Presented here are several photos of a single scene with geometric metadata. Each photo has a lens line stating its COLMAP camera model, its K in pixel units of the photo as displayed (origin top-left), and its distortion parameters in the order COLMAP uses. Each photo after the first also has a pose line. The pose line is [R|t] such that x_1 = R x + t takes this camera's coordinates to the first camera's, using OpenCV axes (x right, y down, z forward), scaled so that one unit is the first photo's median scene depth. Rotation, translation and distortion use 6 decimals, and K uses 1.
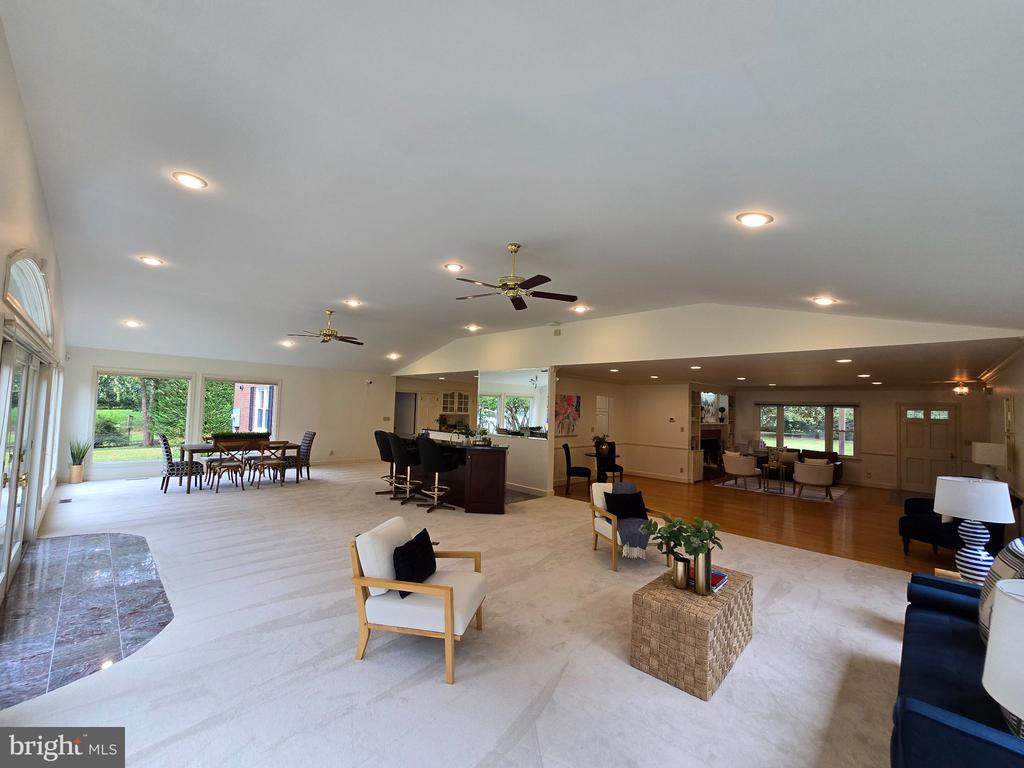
lens RADIAL K [[421.5, 0, 506.1], [0, 421.5, 388.2], [0, 0, 1]] dist [-0.005426, 0.001721]
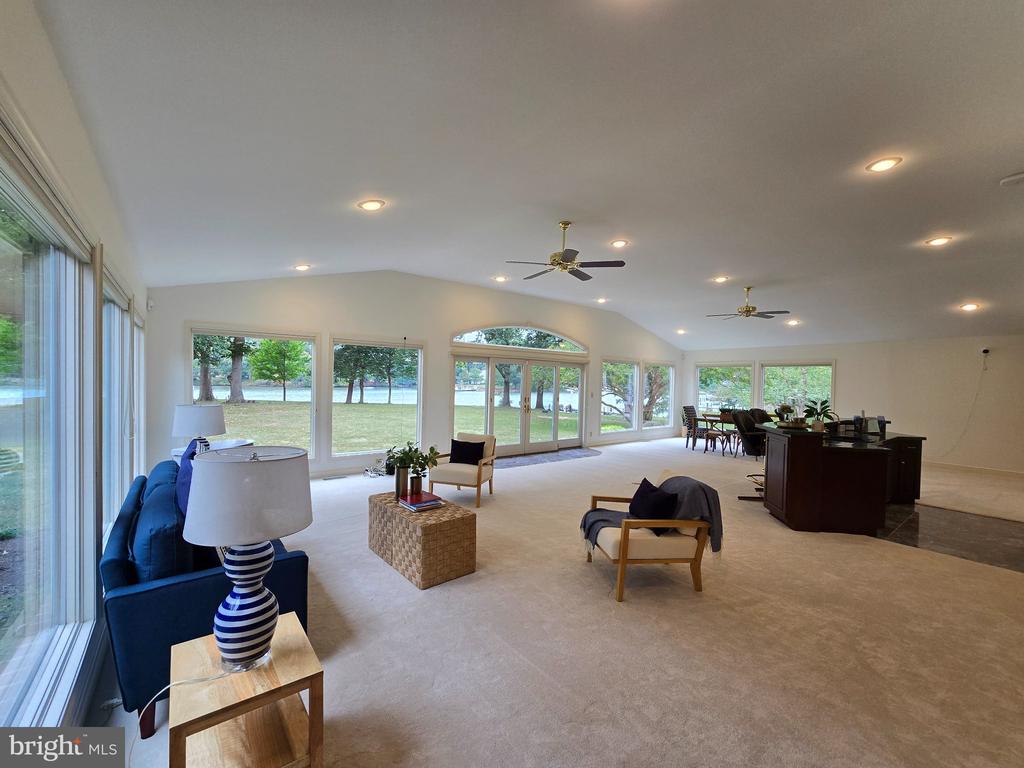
lens RADIAL K [[421.5, 0, 510.9], [0, 421.5, 385.9], [0, 0, 1]] dist [-0.005426, 0.001721]
pose [[-0.115756, -0.025423, -0.992952, 0.496375], [0.023688, 0.999317, -0.028347, 0.049902], [0.992995, -0.026803, -0.115075, 0.430094]]
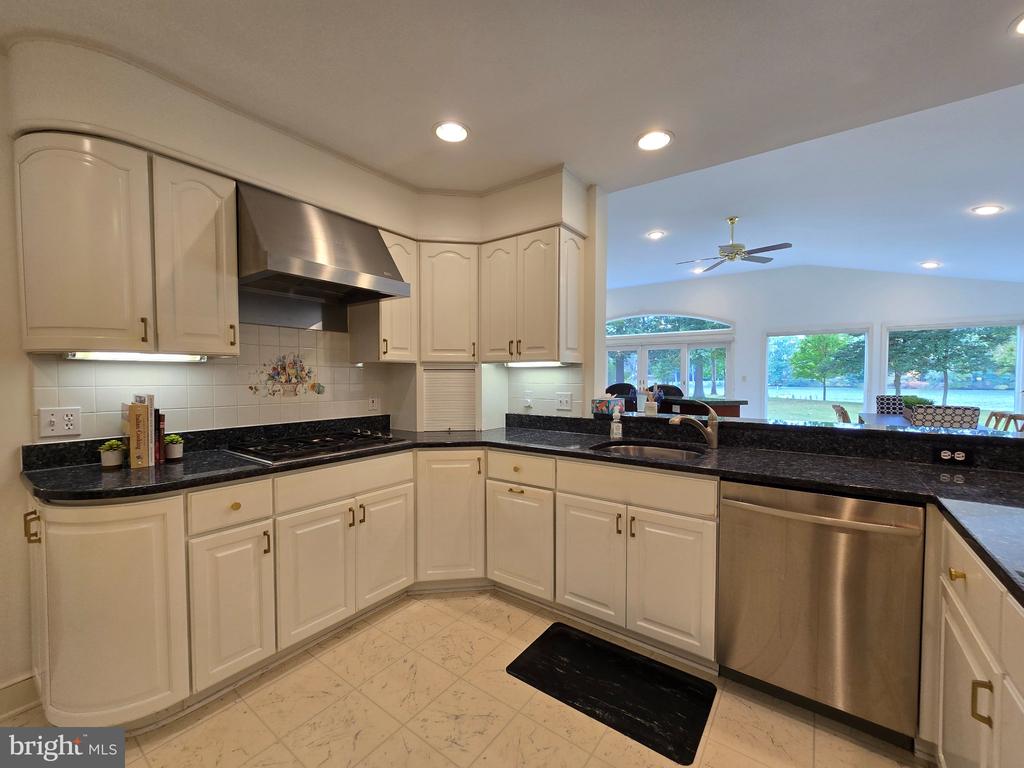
lens RADIAL K [[421.5, 0, 507.8], [0, 421.5, 390.4], [0, 0, 1]] dist [-0.005426, 0.001721]
pose [[-0.988885, -0.027832, -0.146055, 0.036668], [-0.025049, 0.999469, -0.020858, 0.101439], [0.146558, -0.016968, -0.989057, 1.290076]]
